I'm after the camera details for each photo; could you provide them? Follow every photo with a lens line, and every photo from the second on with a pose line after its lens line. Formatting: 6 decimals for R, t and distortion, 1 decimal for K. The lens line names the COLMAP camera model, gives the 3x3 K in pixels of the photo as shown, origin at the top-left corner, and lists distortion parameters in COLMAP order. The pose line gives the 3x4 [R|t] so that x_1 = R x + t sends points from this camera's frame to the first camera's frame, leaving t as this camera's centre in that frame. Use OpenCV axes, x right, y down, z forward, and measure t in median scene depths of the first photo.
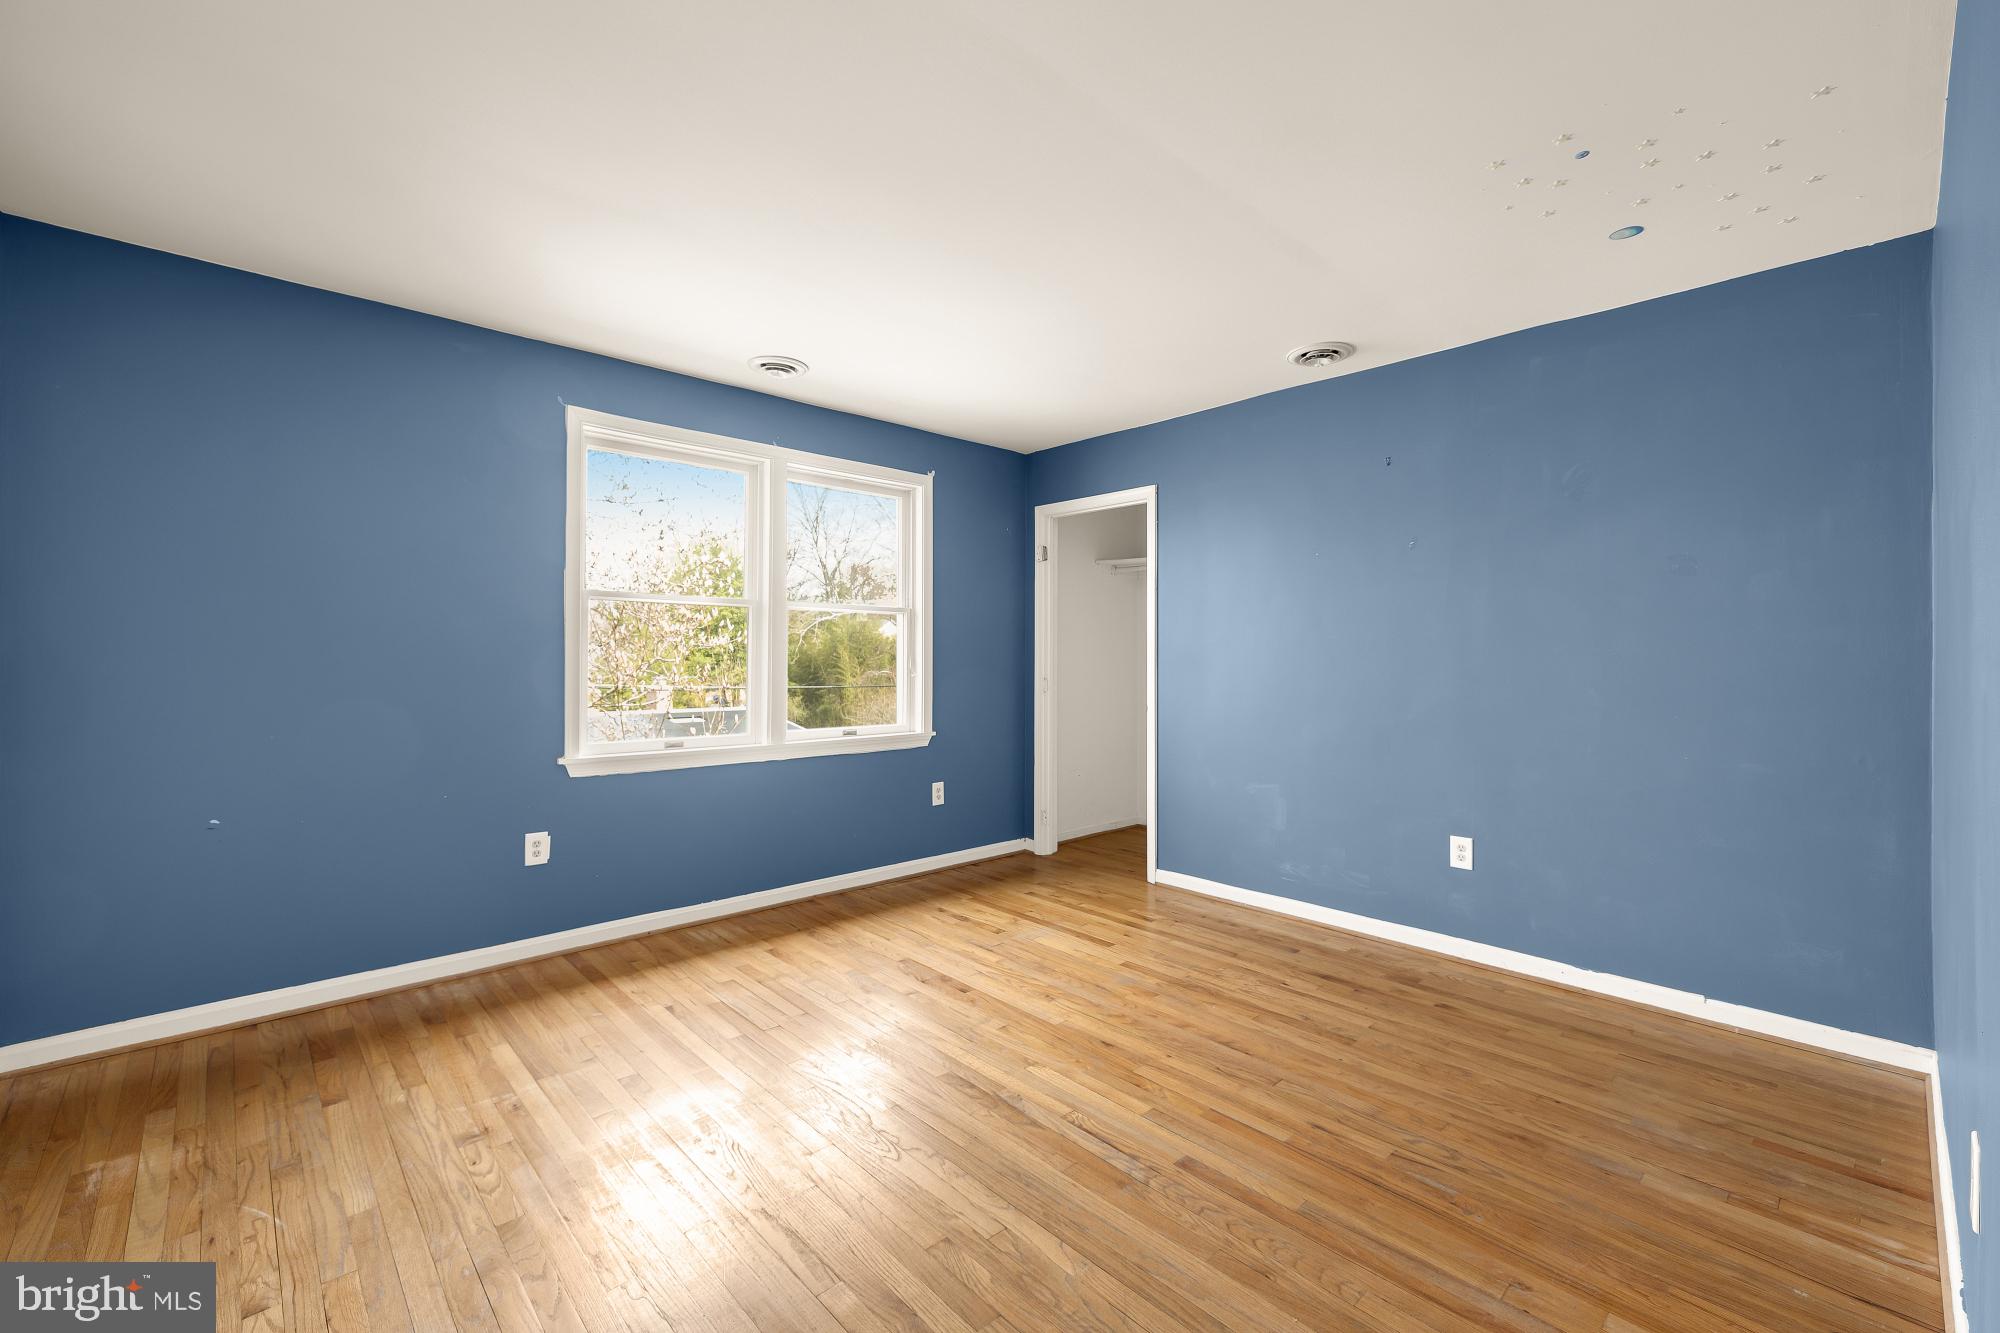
lens RADIAL K [[837.8, 0, 988.5], [0, 837.8, 665.4], [0, 0, 1]] dist [-0.000815, 0.000176]
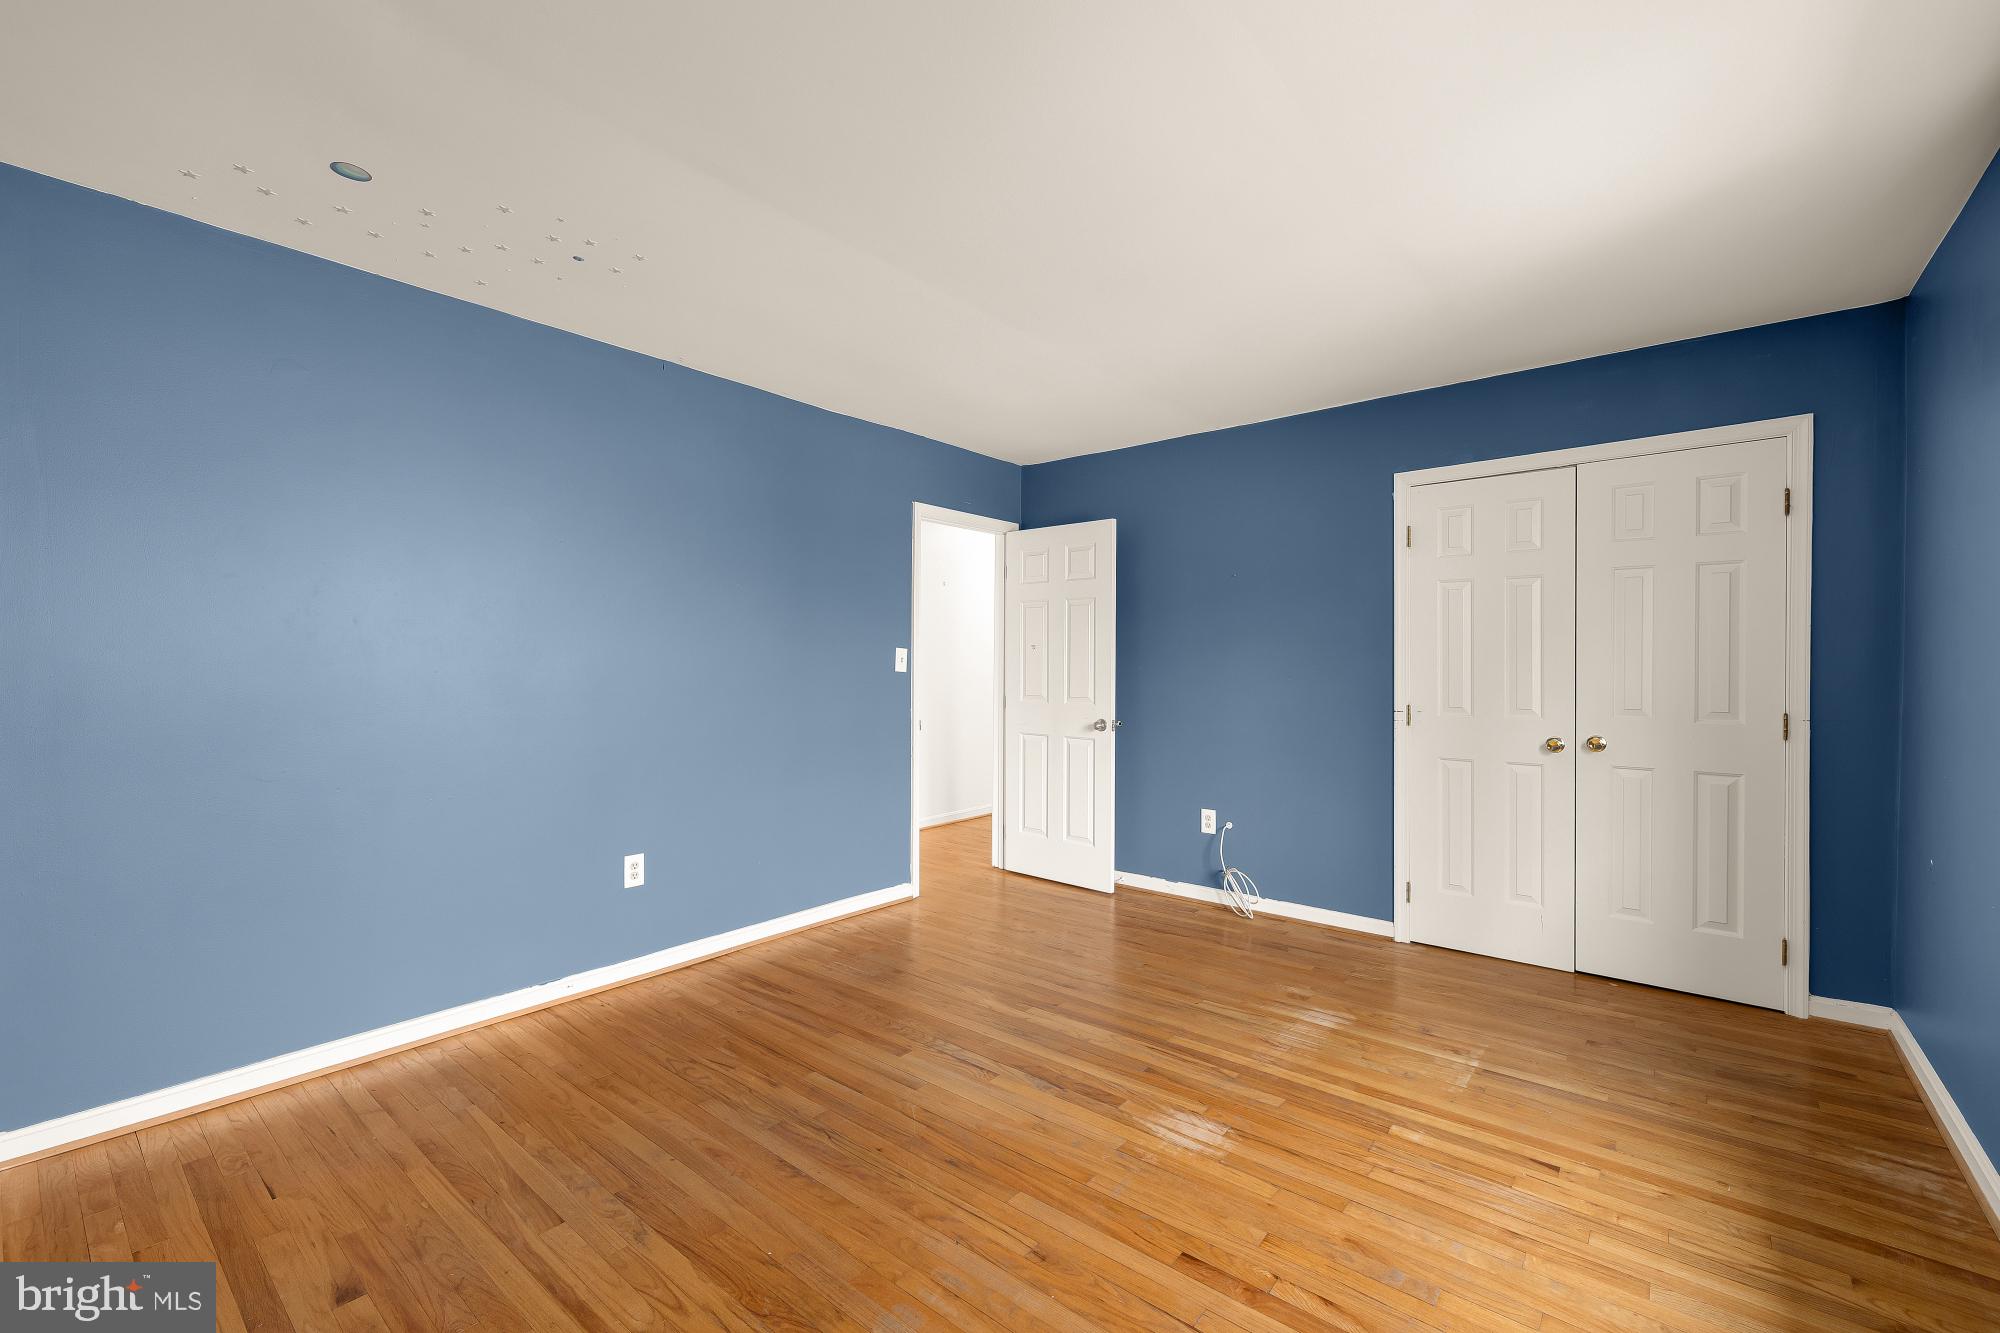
lens RADIAL K [[837.8, 0, 988.5], [0, 837.8, 665.4], [0, 0, 1]] dist [-0.000815, 0.000176]
pose [[-0.991259, -0.006684, -0.131762, 0.246390], [-0.008475, 0.999879, 0.013037, -0.035652], [0.131659, 0.014040, -0.991196, 2.054205]]
